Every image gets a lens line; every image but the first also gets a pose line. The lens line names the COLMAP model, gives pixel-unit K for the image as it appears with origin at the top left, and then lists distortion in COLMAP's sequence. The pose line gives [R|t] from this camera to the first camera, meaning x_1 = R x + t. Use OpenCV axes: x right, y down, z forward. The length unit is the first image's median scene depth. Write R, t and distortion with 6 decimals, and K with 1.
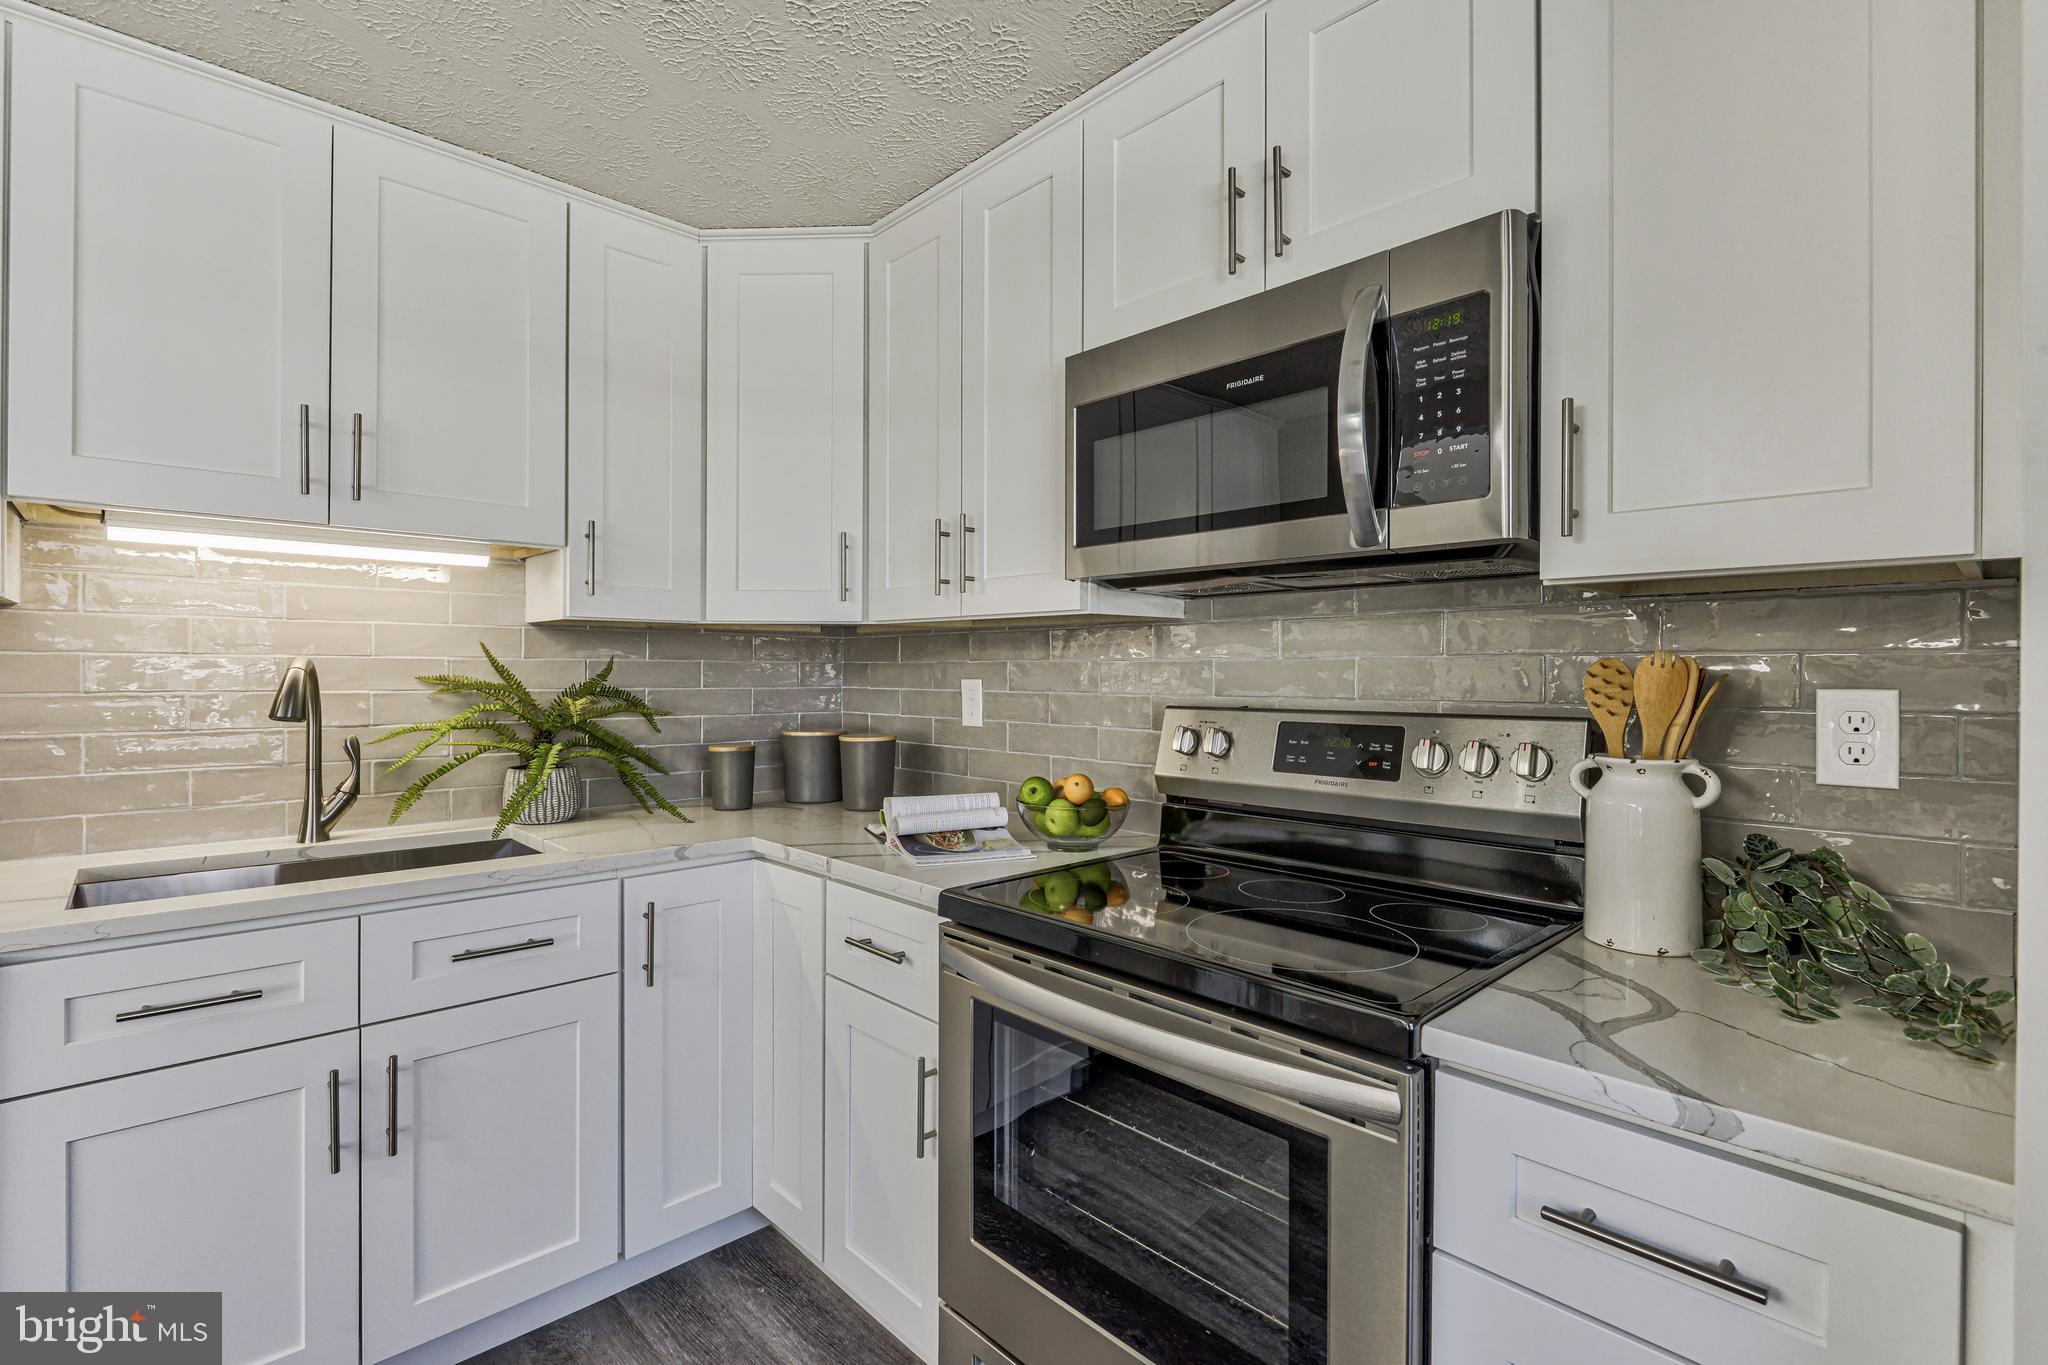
lens RADIAL K [[930.0, 0, 1017.2], [0, 930.0, 671.8], [0, 0, 1]] dist [-0.004421, -0.004312]
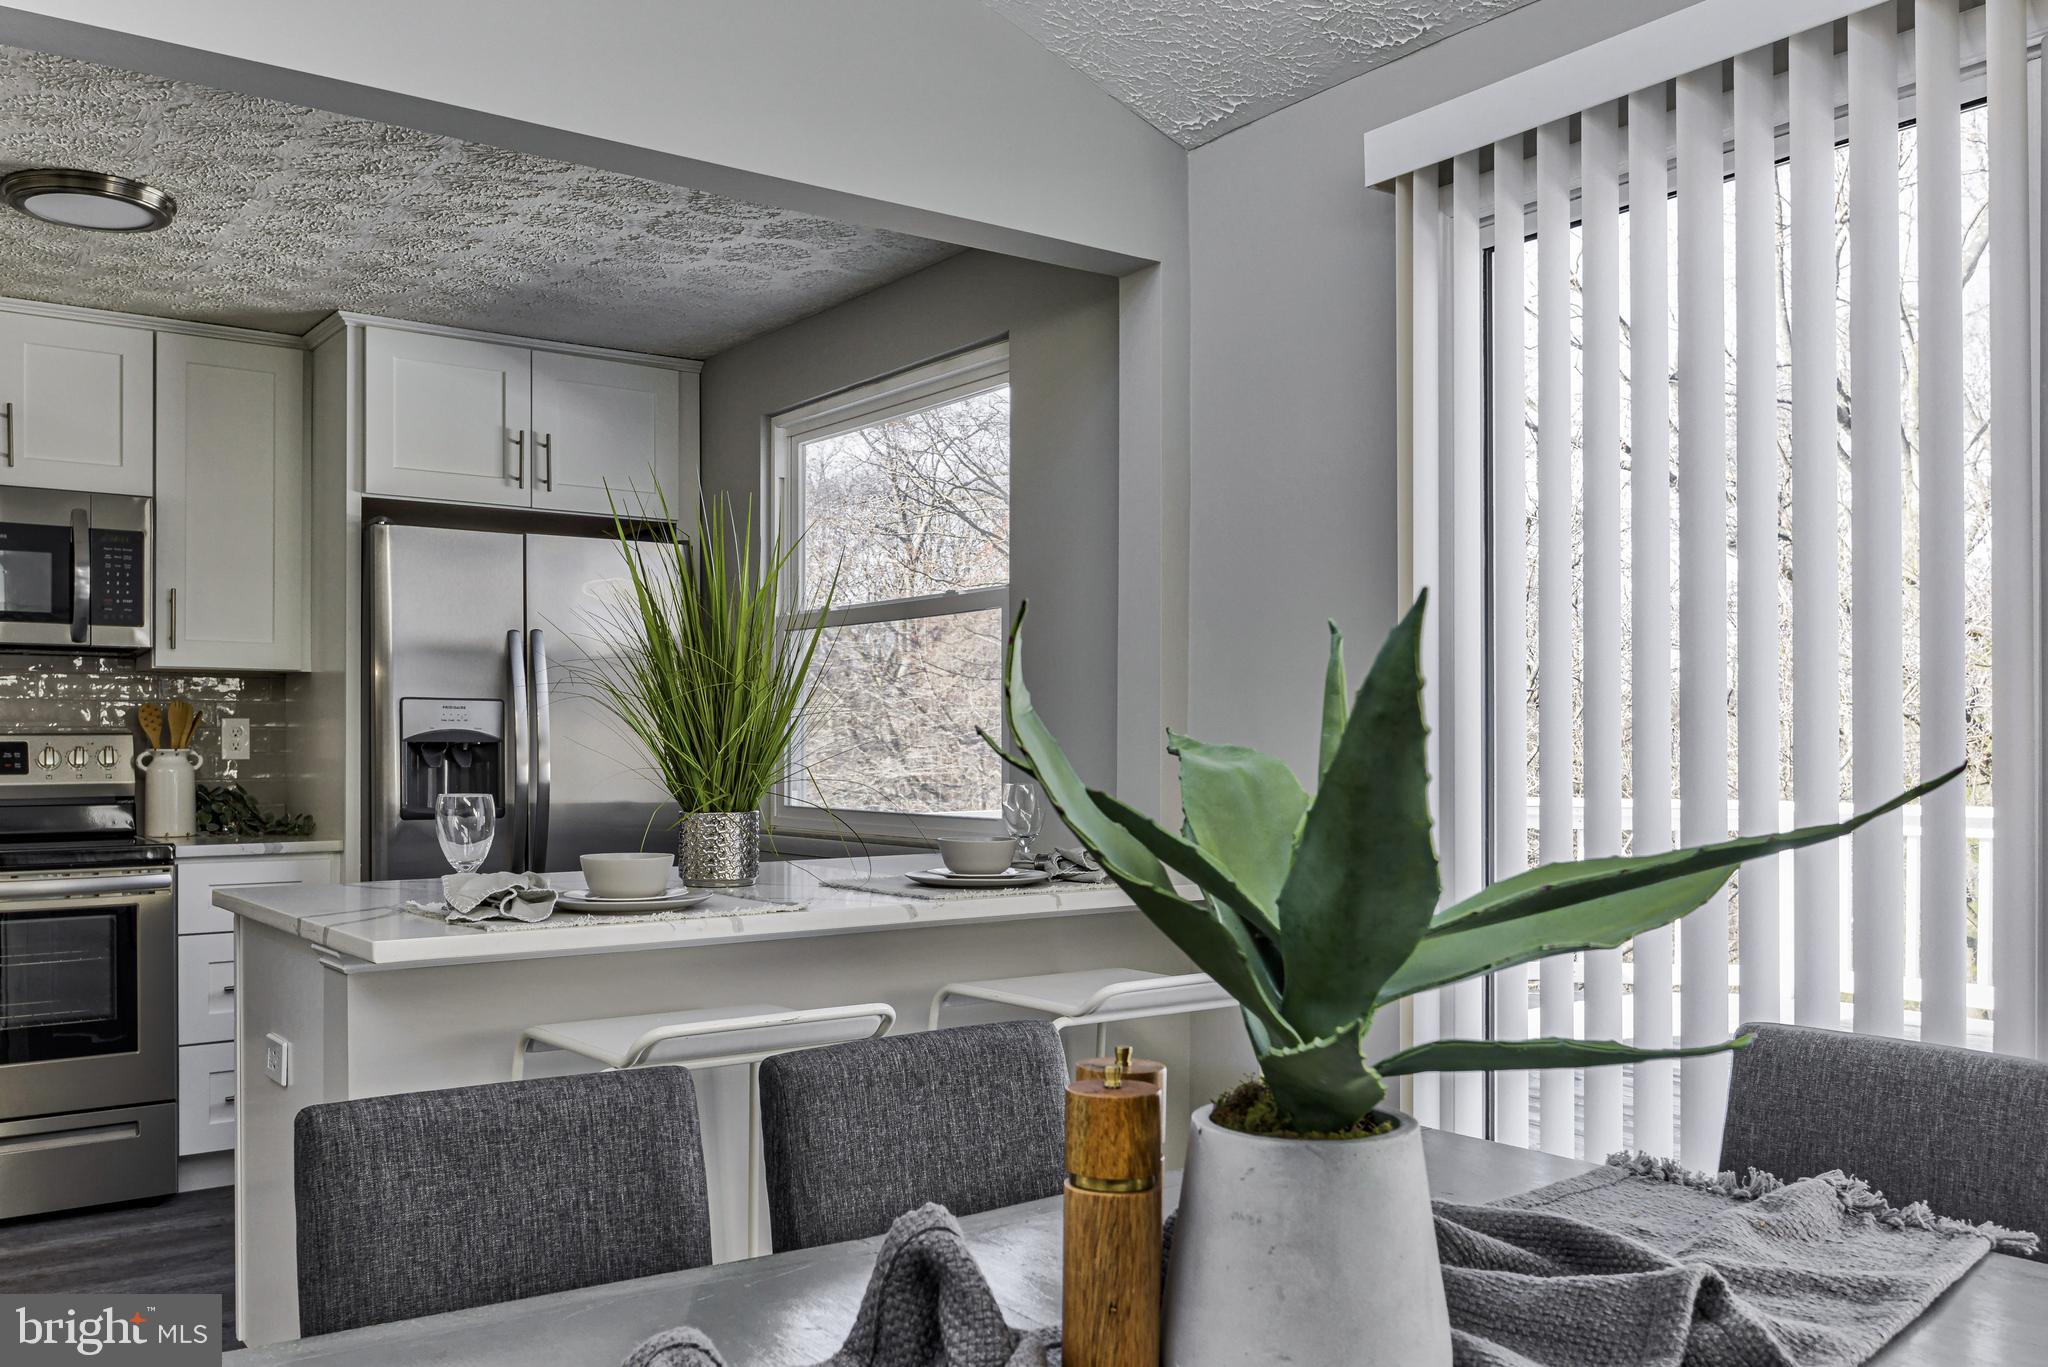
lens RADIAL K [[1669.6, 0, 954.9], [0, 1669.6, 741.3], [0, 0, 1]] dist [-0.011792, -0.003073]
pose [[0.125882, -0.000802, 0.992045, -1.943929], [0.000958, 0.999999, 0.000687, 0.048049], [-0.992045, 0.000864, 0.125883, -0.857714]]
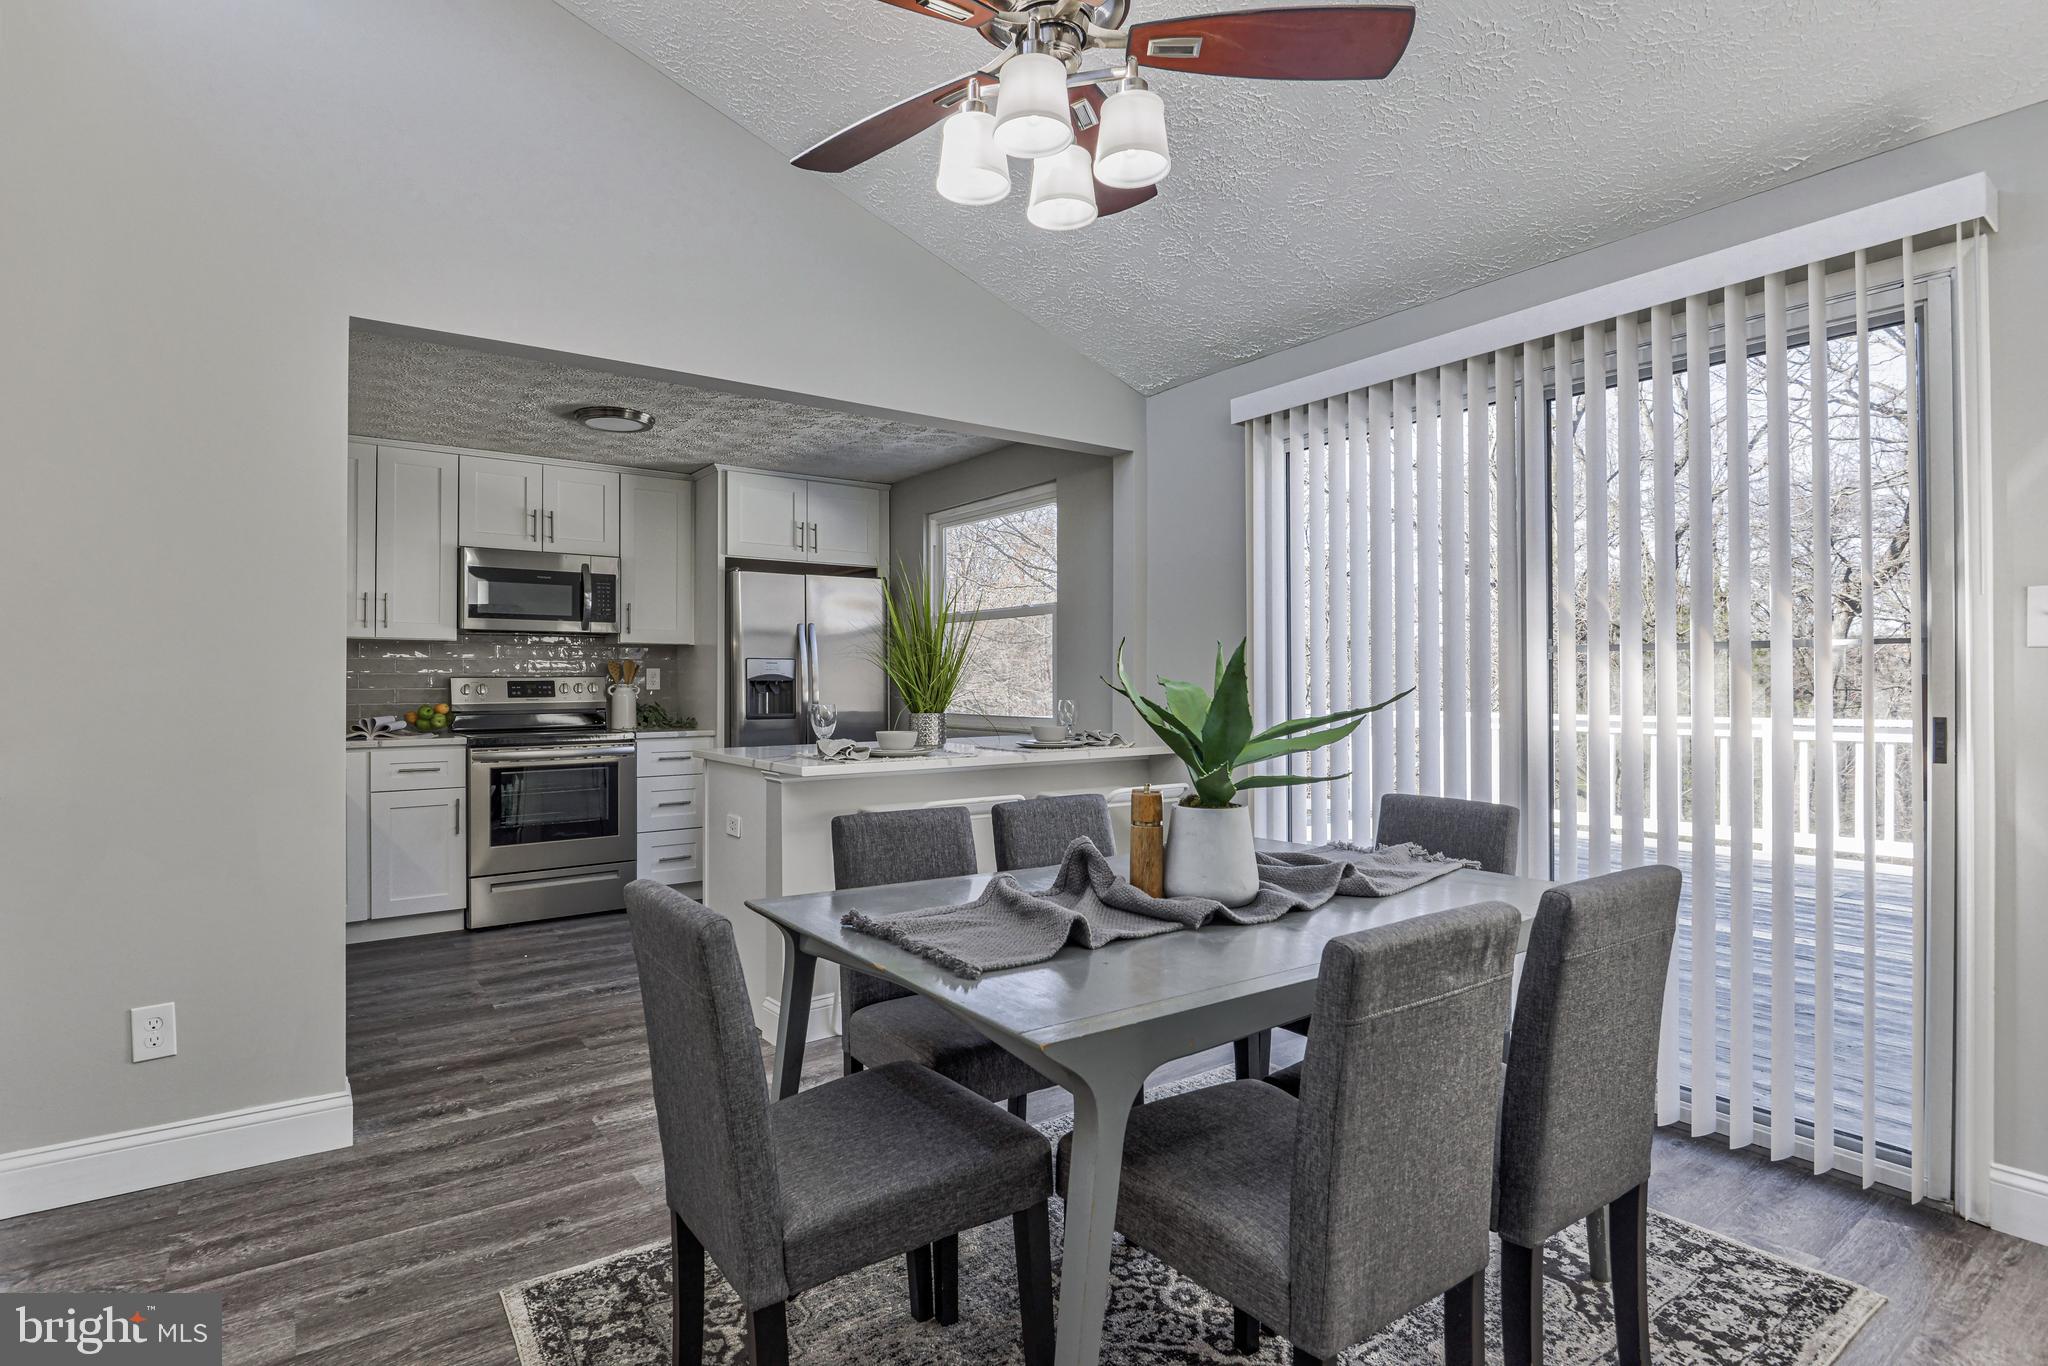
lens RADIAL K [[1003.3, 0, 976.0], [0, 1003.3, 676.2], [0, 0, 1]] dist [-0.000344, -0.000046]
pose [[0.135884, 0.001443, 0.990724, -2.421475], [0.002882, 0.999994, -0.001852, 0.045415], [-0.990721, 0.003107, 0.135879, -0.806730]]
